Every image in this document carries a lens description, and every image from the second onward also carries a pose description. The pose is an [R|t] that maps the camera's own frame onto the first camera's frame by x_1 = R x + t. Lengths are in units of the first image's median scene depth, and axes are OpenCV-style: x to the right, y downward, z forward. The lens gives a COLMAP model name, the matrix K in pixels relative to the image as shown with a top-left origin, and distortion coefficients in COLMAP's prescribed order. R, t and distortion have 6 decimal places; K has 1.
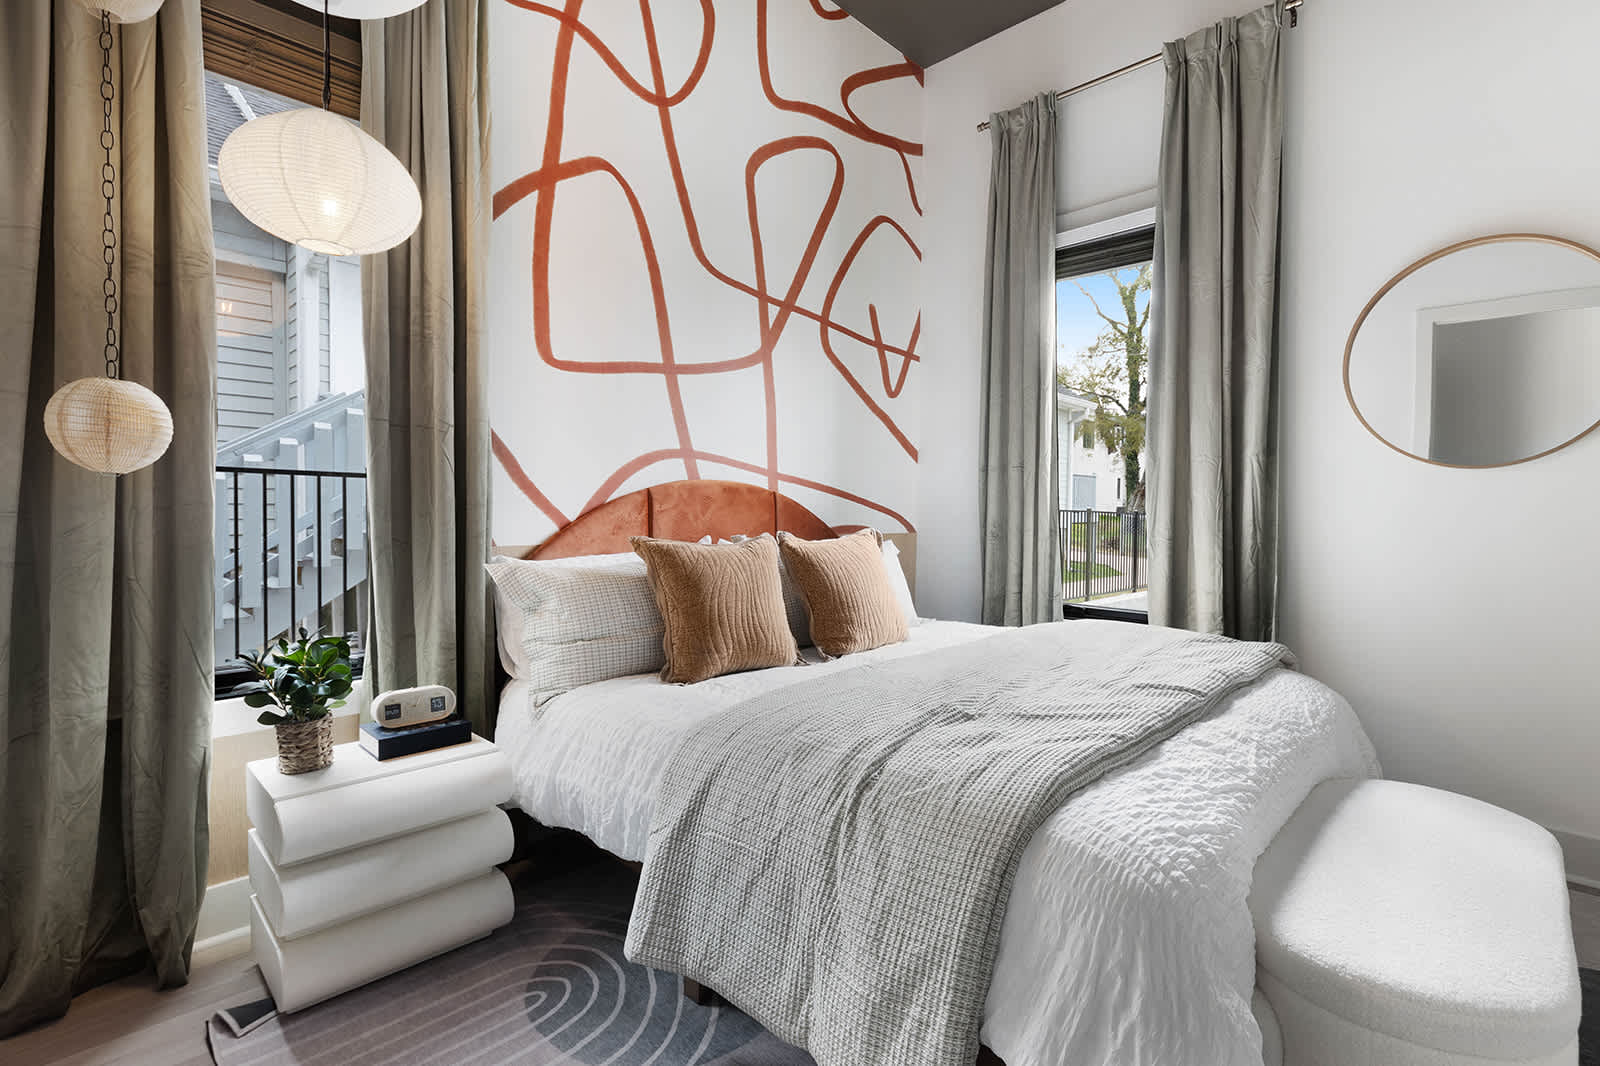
lens RADIAL K [[712.3, 0, 837.7], [0, 712.3, 511.3], [0, 0, 1]] dist [0.001889, 0.000381]
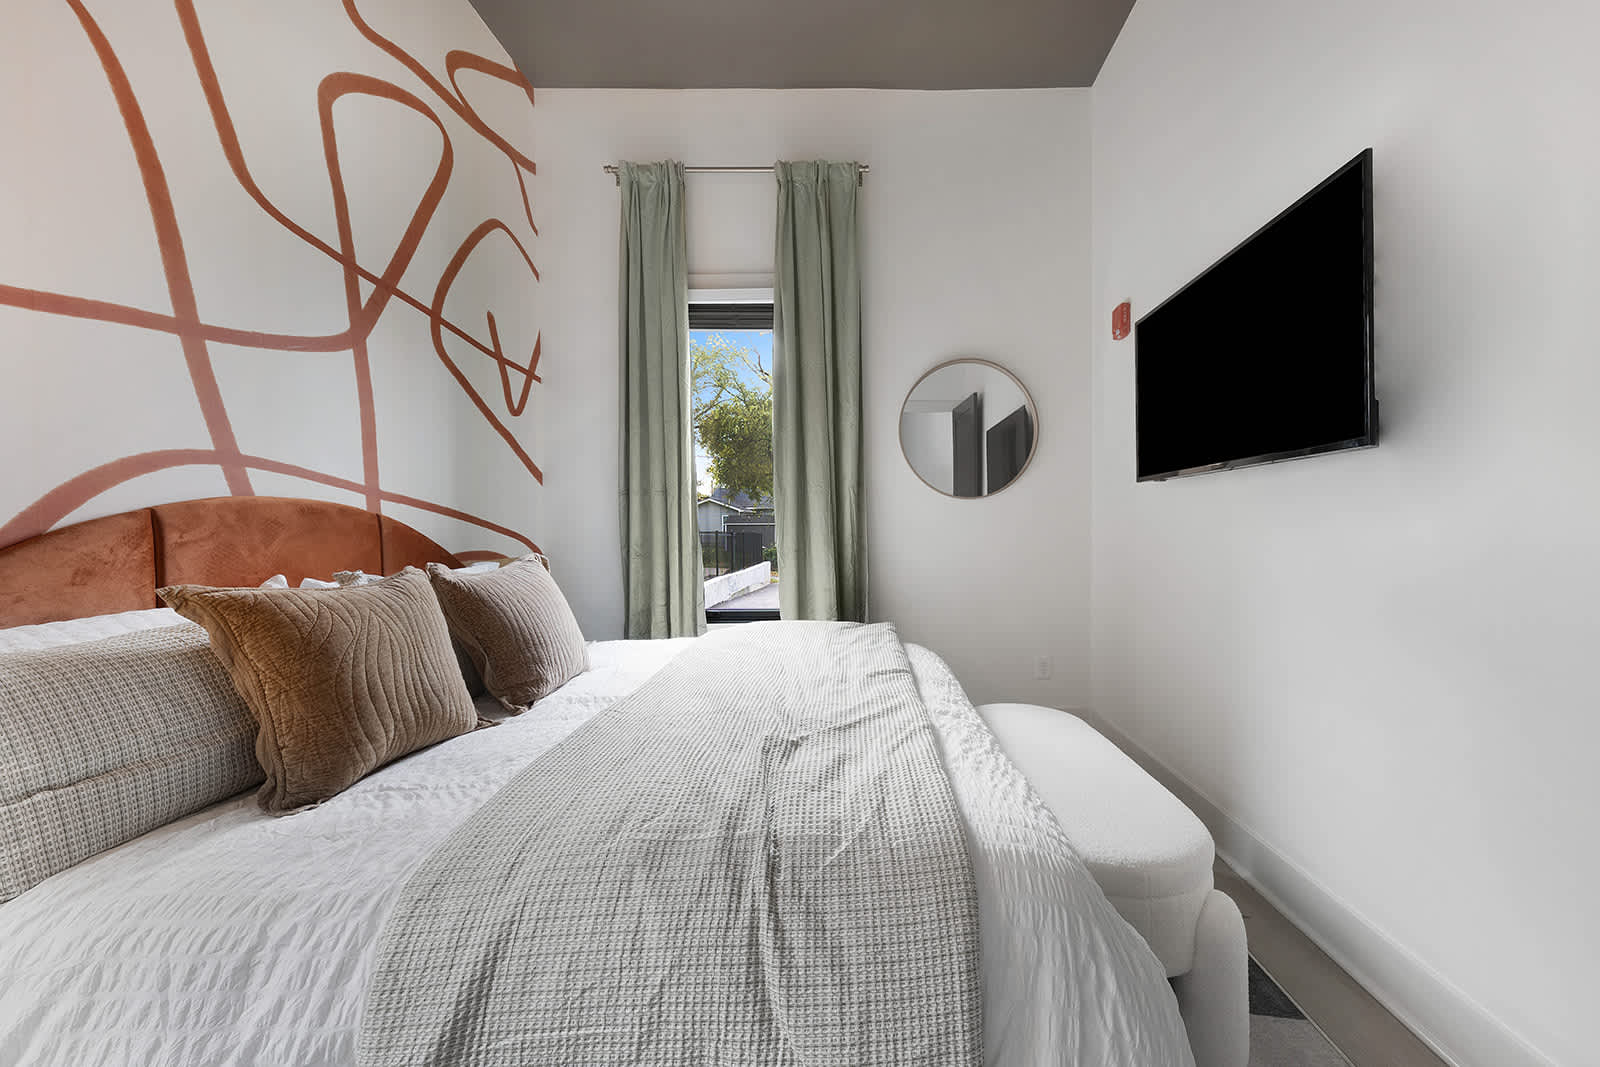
lens RADIAL K [[558.9, 0, 869.3], [0, 558.9, 532.1], [0, 0, 1]] dist [0.011549, -0.004186]
pose [[0.737699, -0.021529, 0.674786, -0.133927], [0.019540, 0.999754, 0.010535, -0.003315], [-0.674847, 0.005414, 0.737938, 0.195891]]
